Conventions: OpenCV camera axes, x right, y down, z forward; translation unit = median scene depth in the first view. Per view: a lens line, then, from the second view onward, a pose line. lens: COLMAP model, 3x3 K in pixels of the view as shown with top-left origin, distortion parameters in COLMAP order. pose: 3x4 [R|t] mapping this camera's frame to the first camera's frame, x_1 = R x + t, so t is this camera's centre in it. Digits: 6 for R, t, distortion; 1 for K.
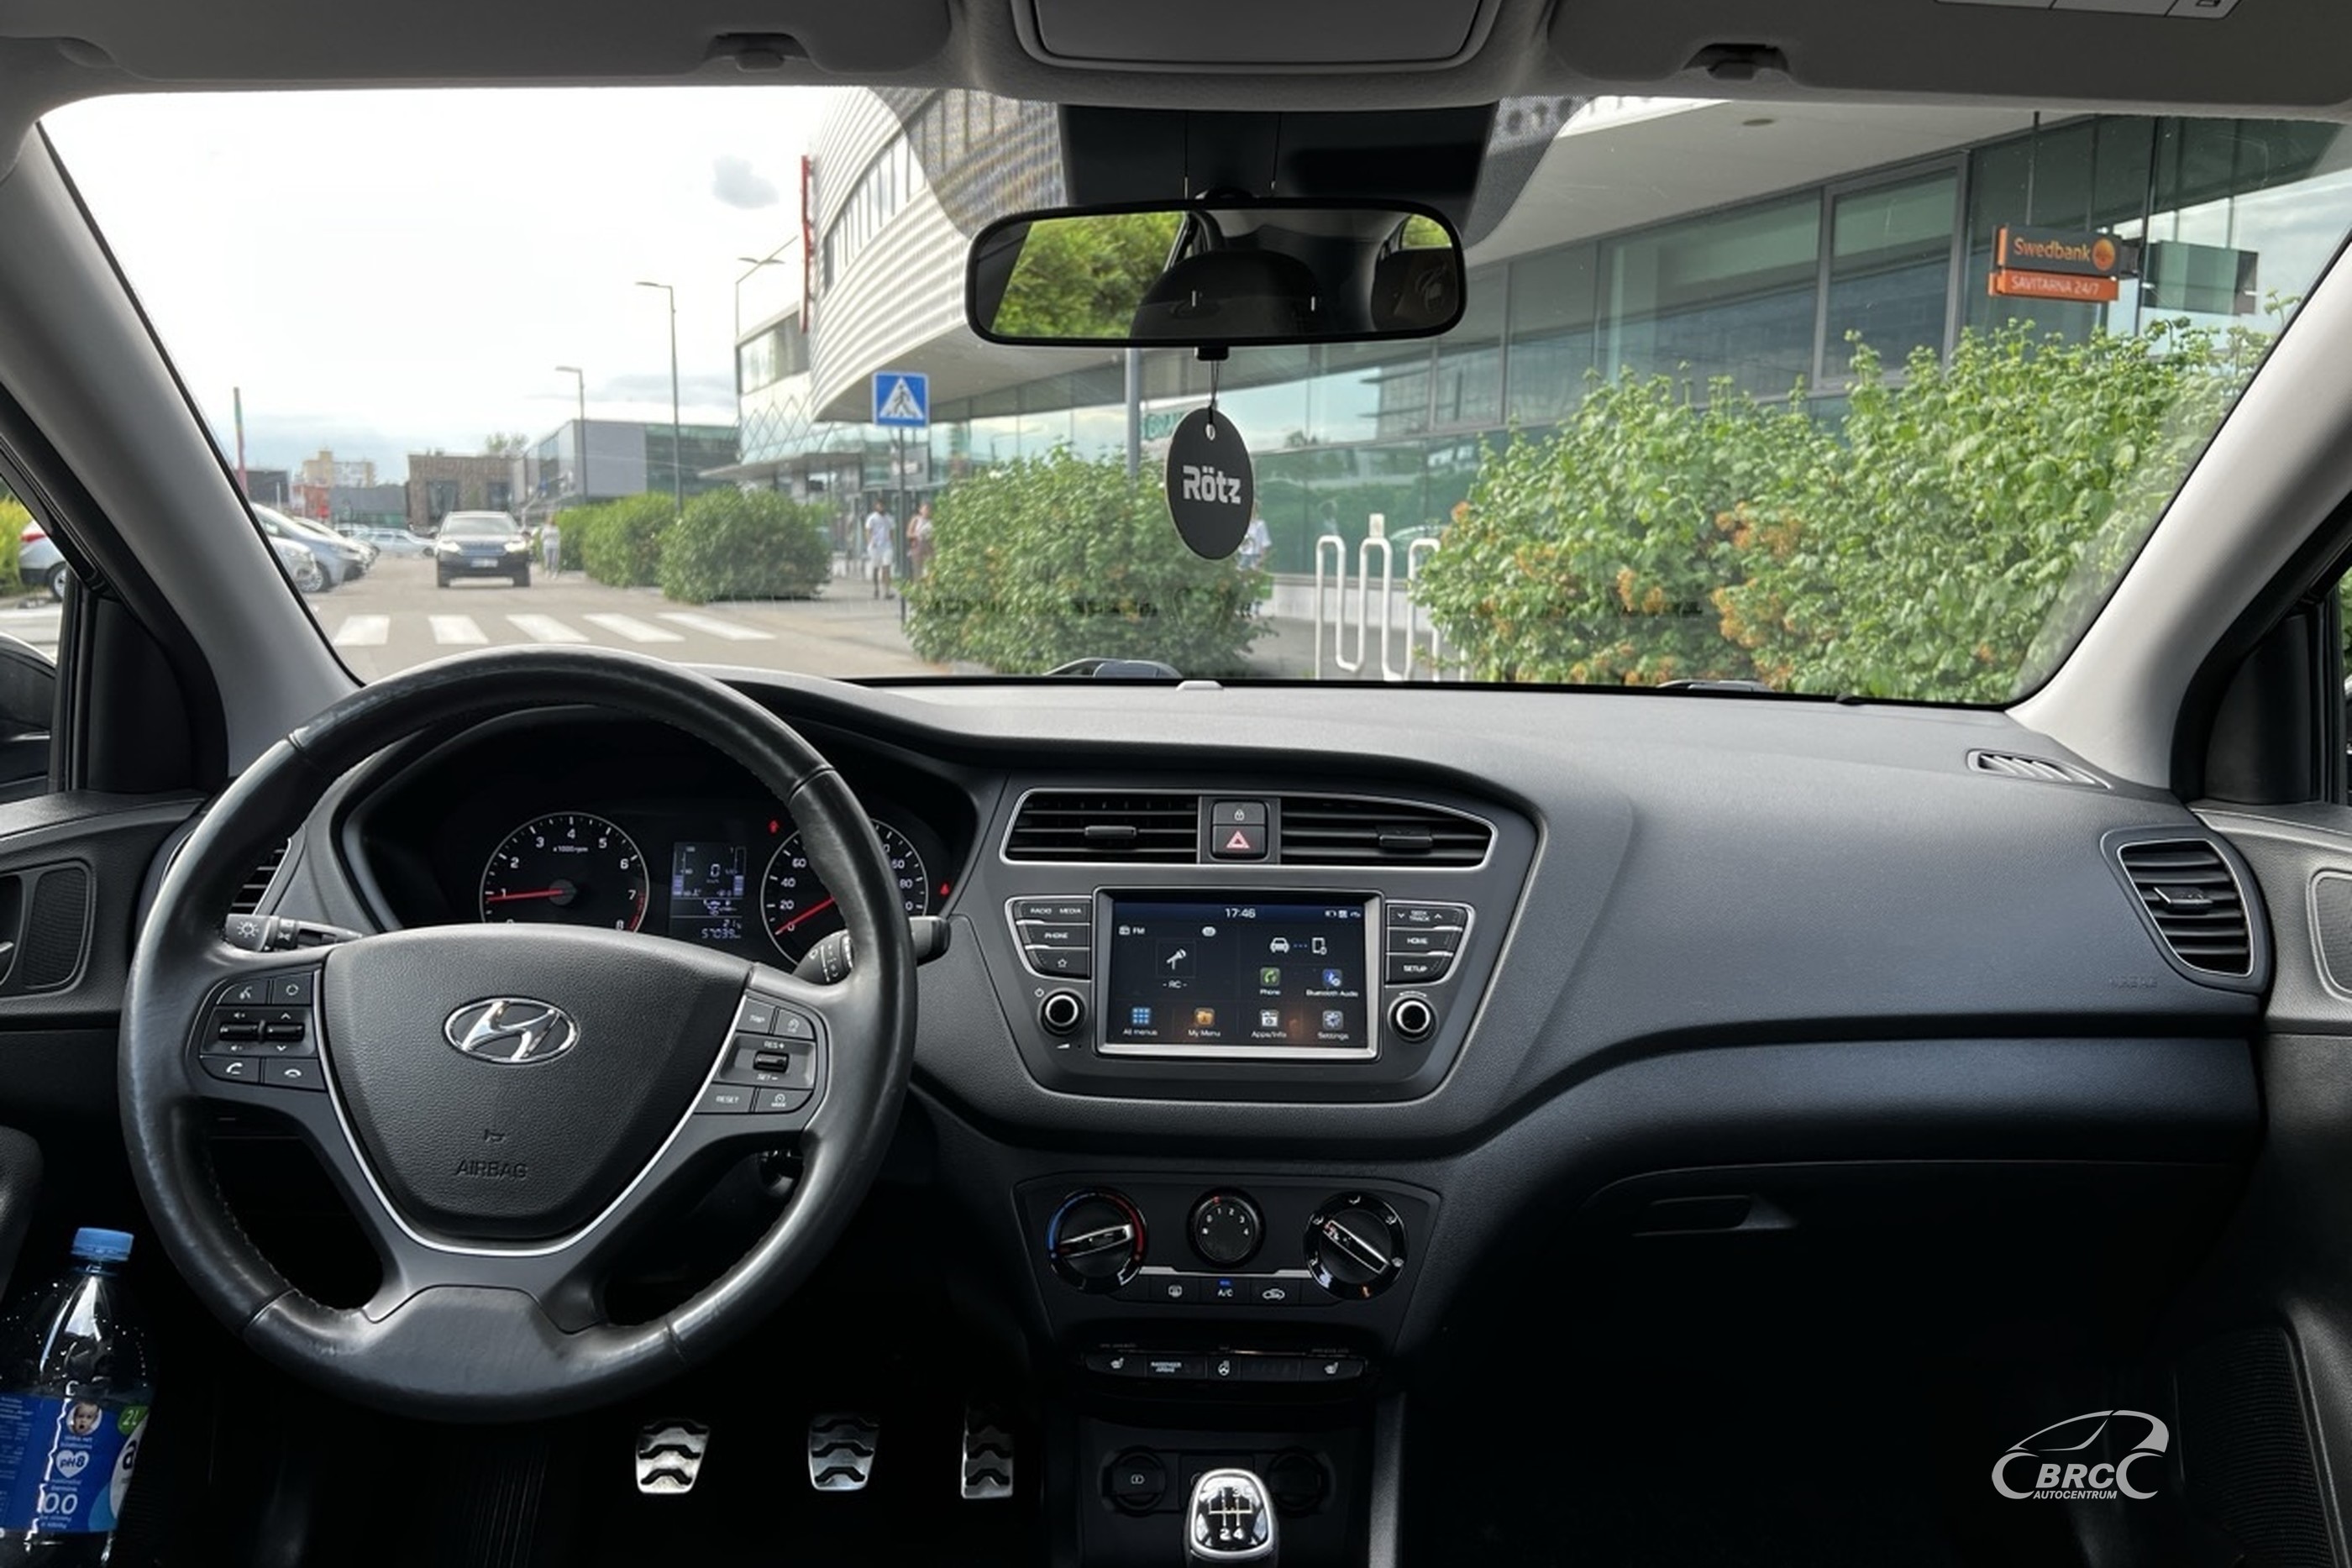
lens RADIAL K [[1899.7, 0, 1176.0], [0, 1899.7, 784.0], [0, 0, 1]] dist [0.030755, -0.008175]
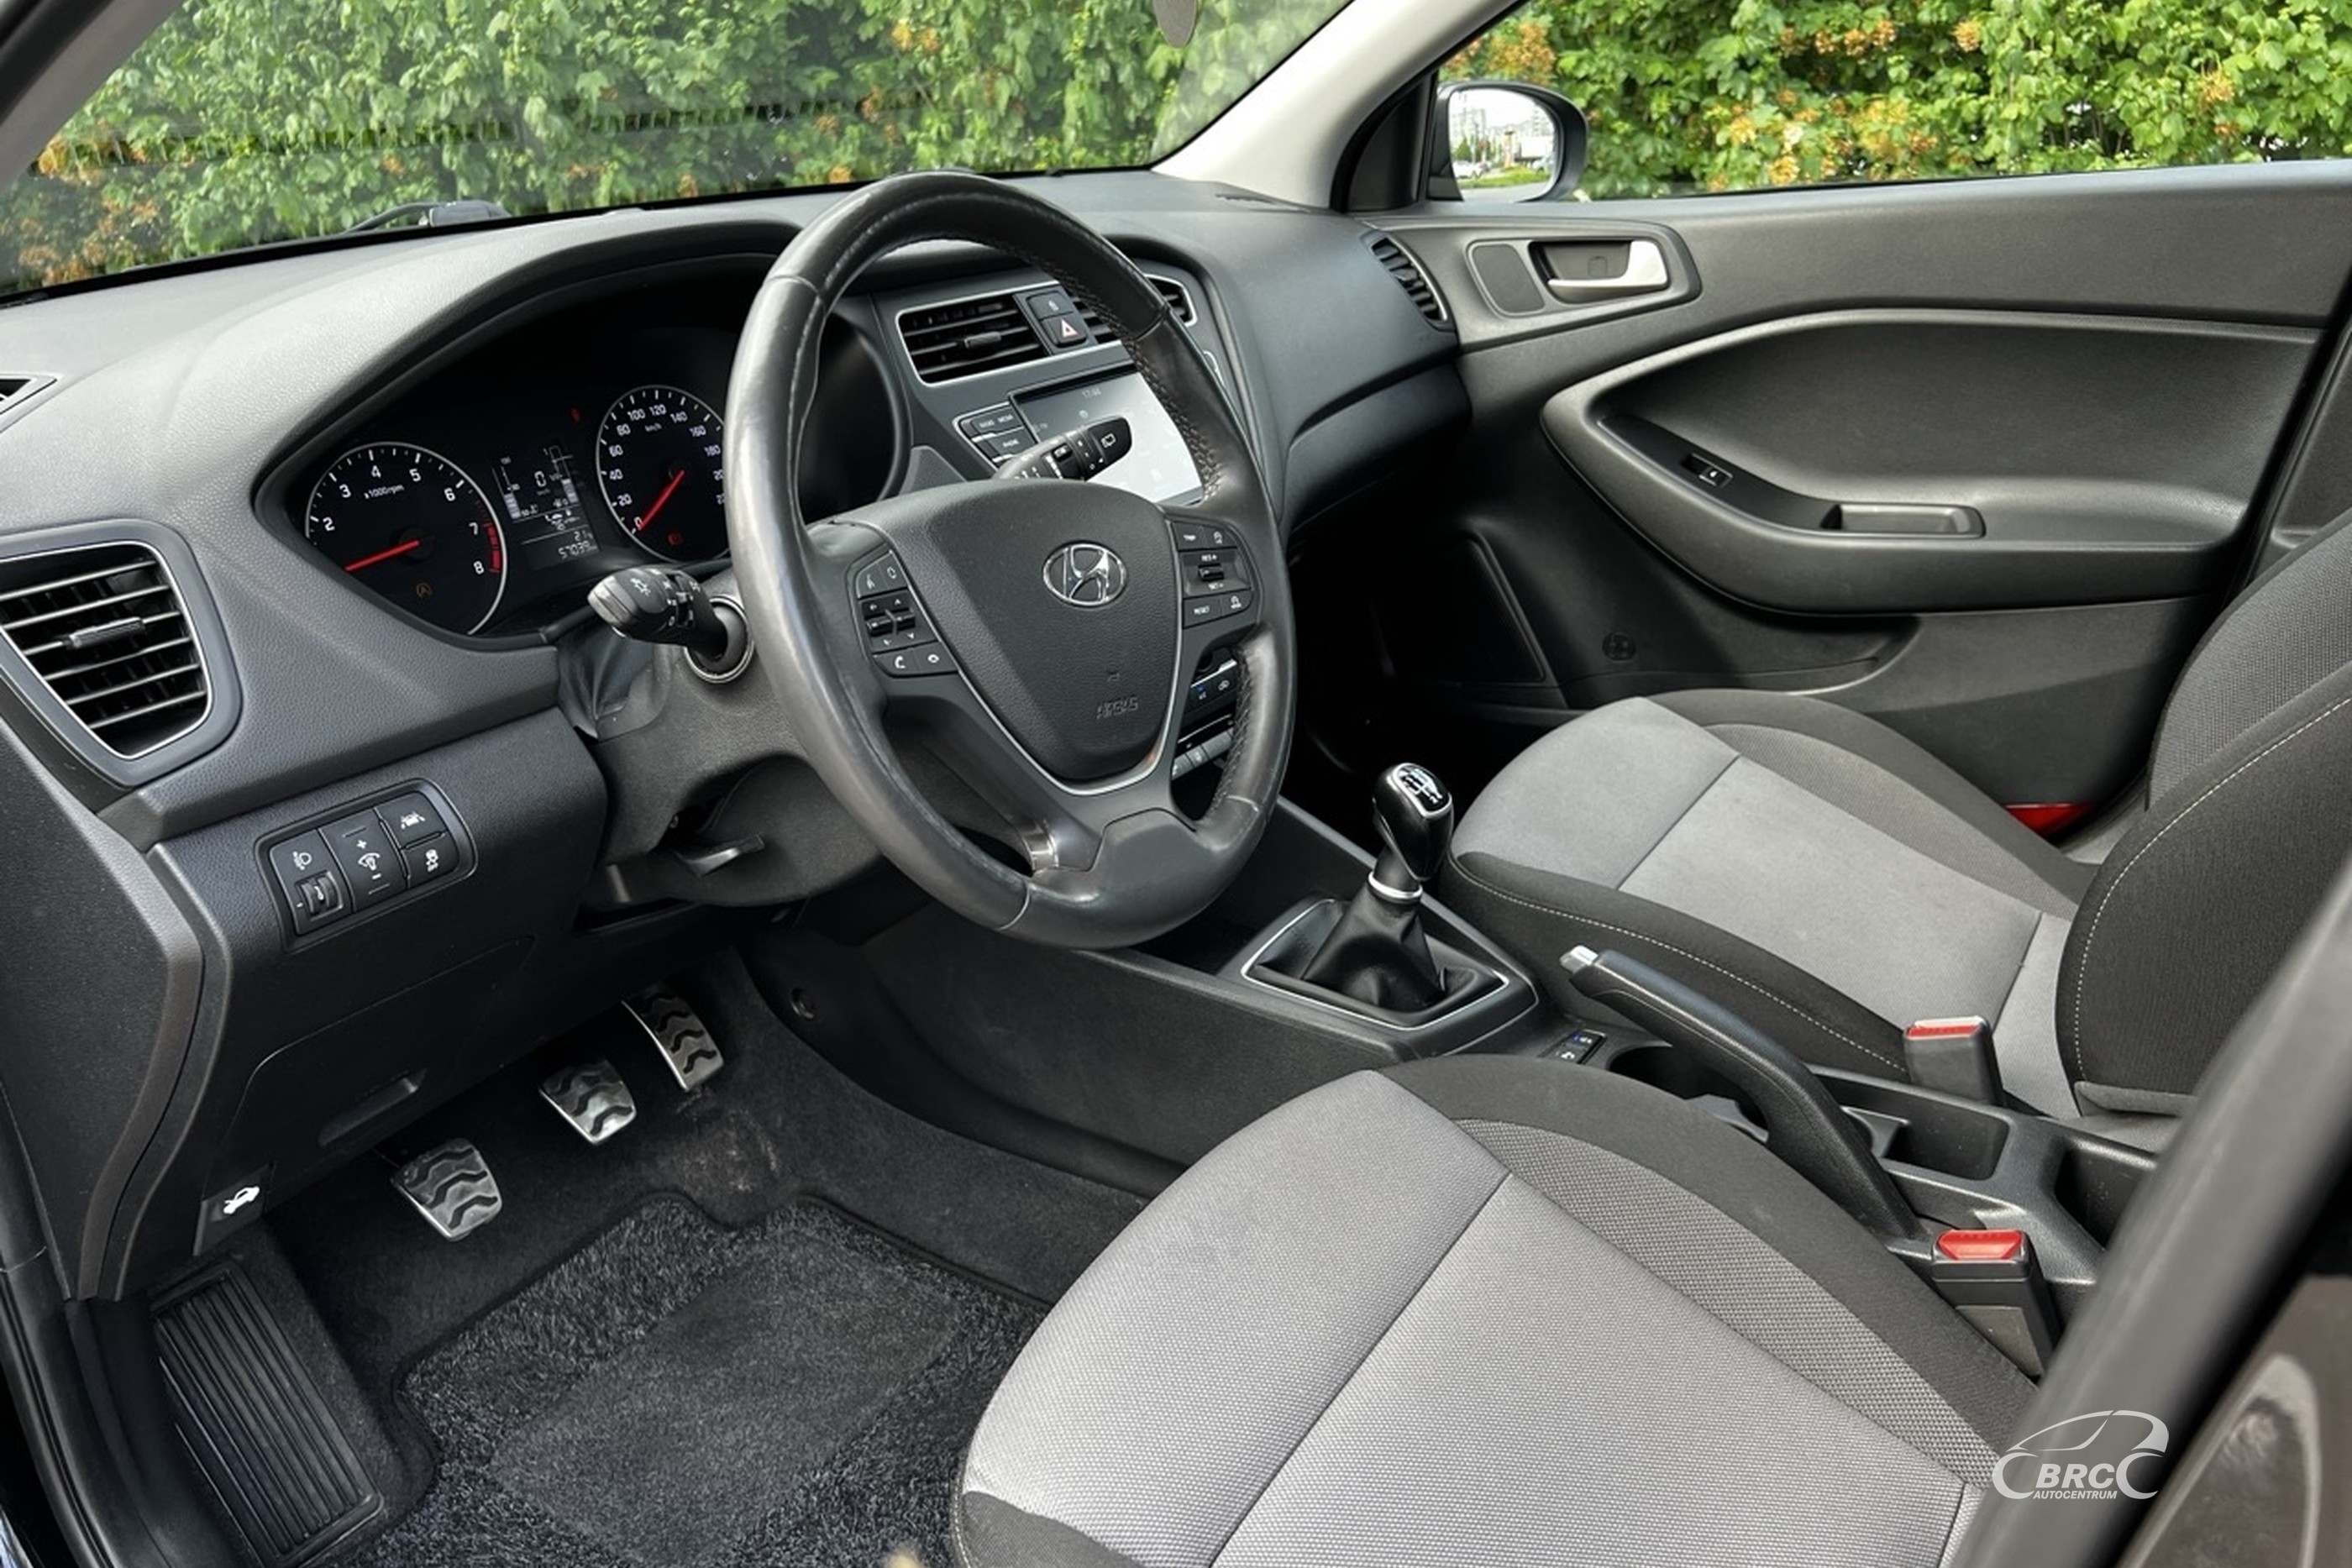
lens RADIAL K [[1899.7, 0, 1176.0], [0, 1899.7, 784.0], [0, 0, 1]] dist [0.030755, -0.008175]
pose [[0.519460, -0.336289, 0.785539, -0.631985], [0.141219, 0.940447, 0.309220, -0.038489], [-0.842745, -0.049694, 0.536015, 0.239146]]
